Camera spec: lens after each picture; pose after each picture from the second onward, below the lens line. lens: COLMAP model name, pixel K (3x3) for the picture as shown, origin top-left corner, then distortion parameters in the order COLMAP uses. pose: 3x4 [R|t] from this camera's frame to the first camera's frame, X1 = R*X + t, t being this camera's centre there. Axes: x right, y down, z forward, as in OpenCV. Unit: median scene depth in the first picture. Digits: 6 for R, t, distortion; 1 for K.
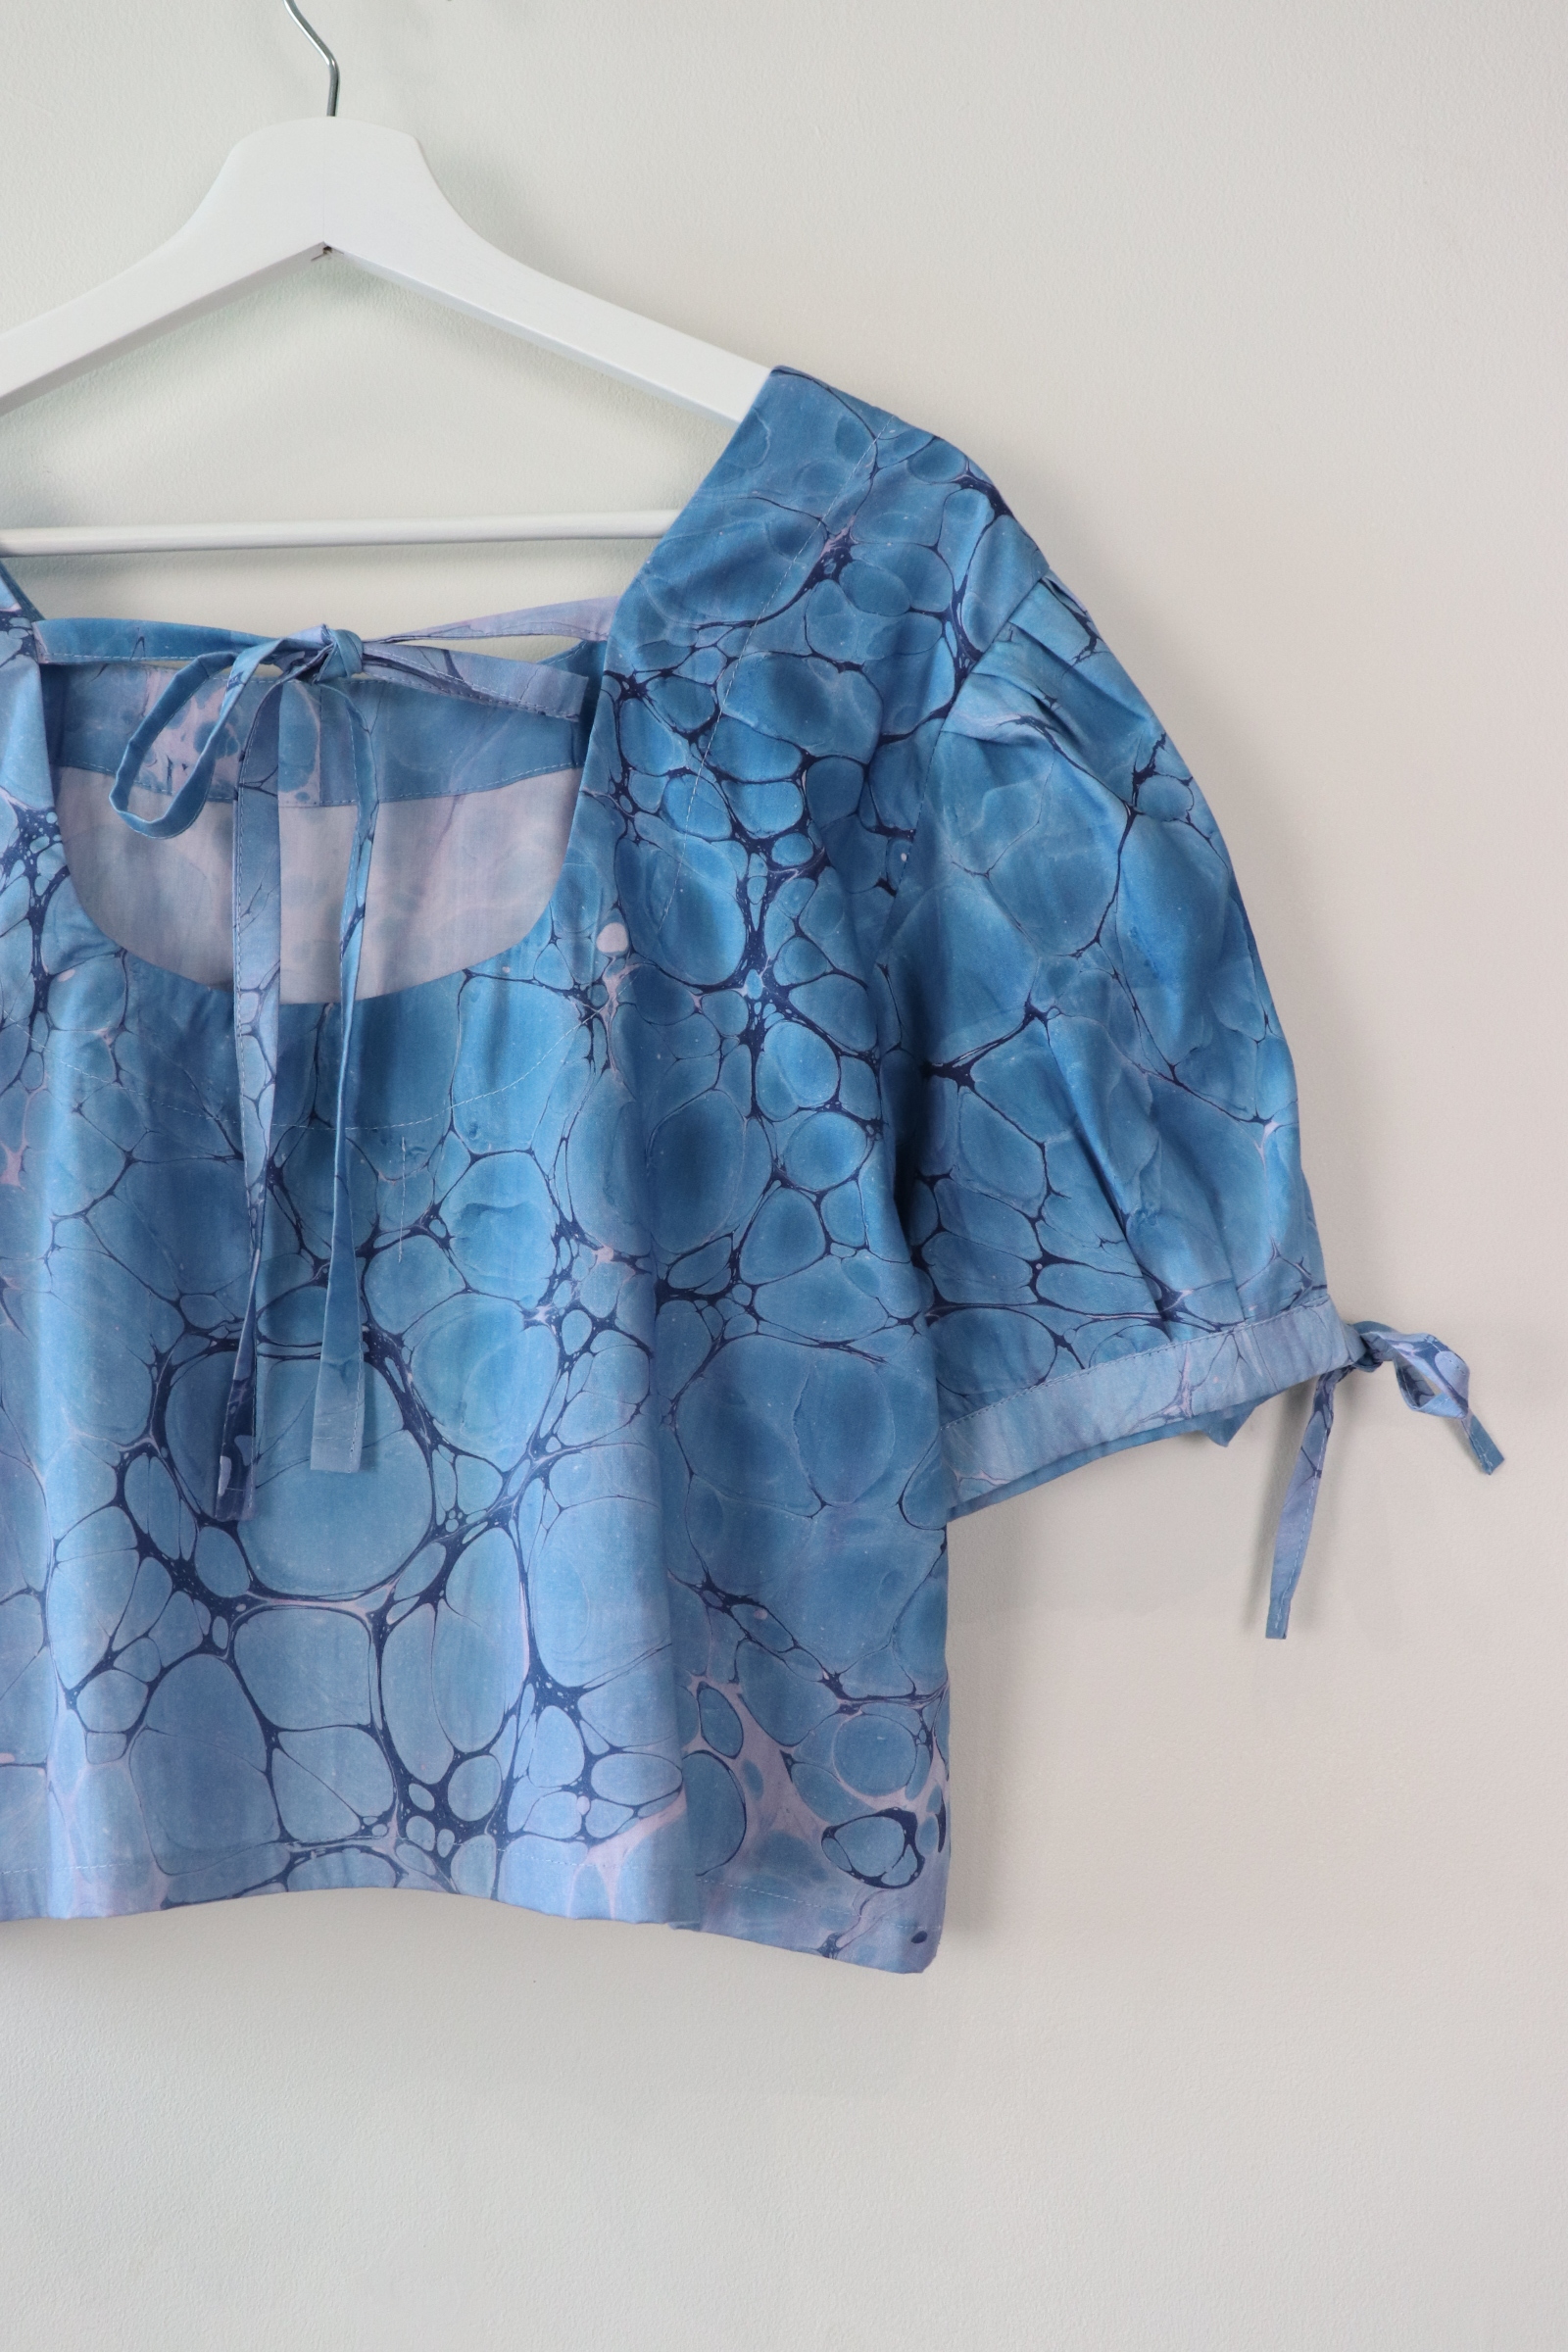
lens RADIAL K [[2276.5, 0, 787.1], [0, 2276.5, 1165.9], [0, 0, 1]] dist [-0.082196, 0.000000]
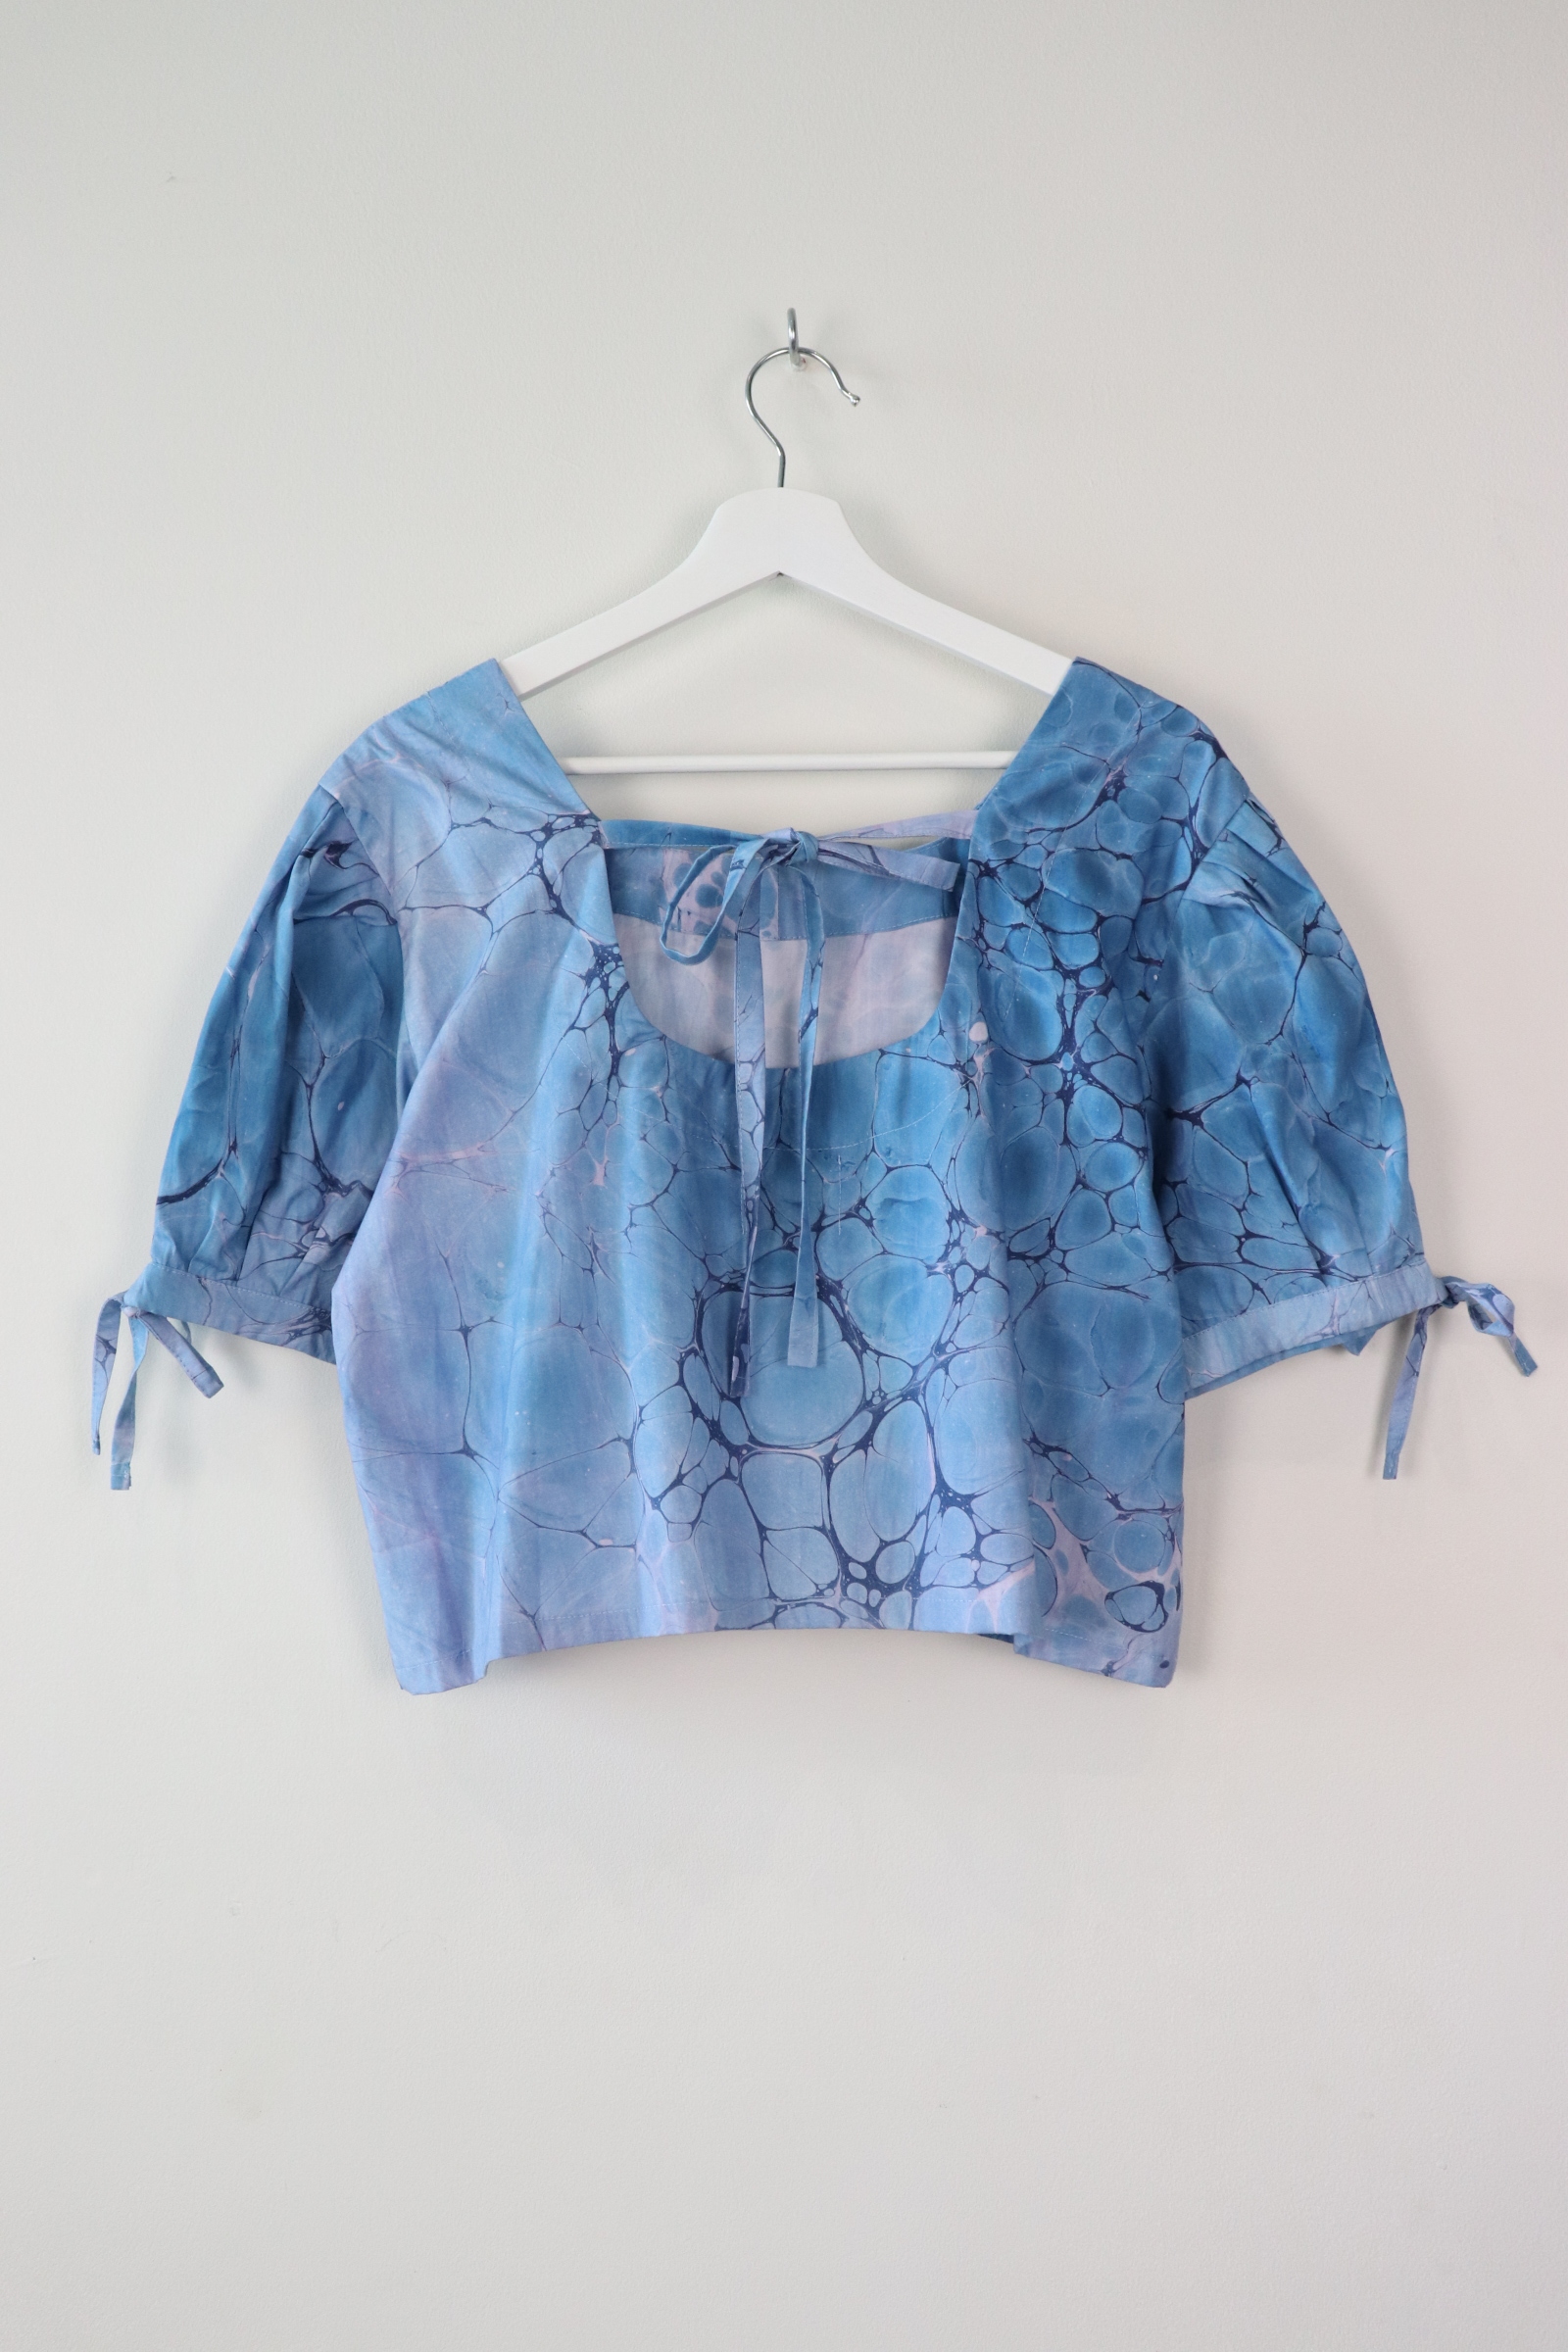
lens RADIAL K [[2276.5, 0, 853.9], [0, 2276.5, 1164.3], [0, 0, 1]] dist [-0.082196, 0.000000]
pose [[0.999985, 0.005418, 0.000766, -0.162708], [-0.005427, 0.999922, 0.011293, -0.024705], [-0.000704, -0.011297, 0.999936, -0.583911]]
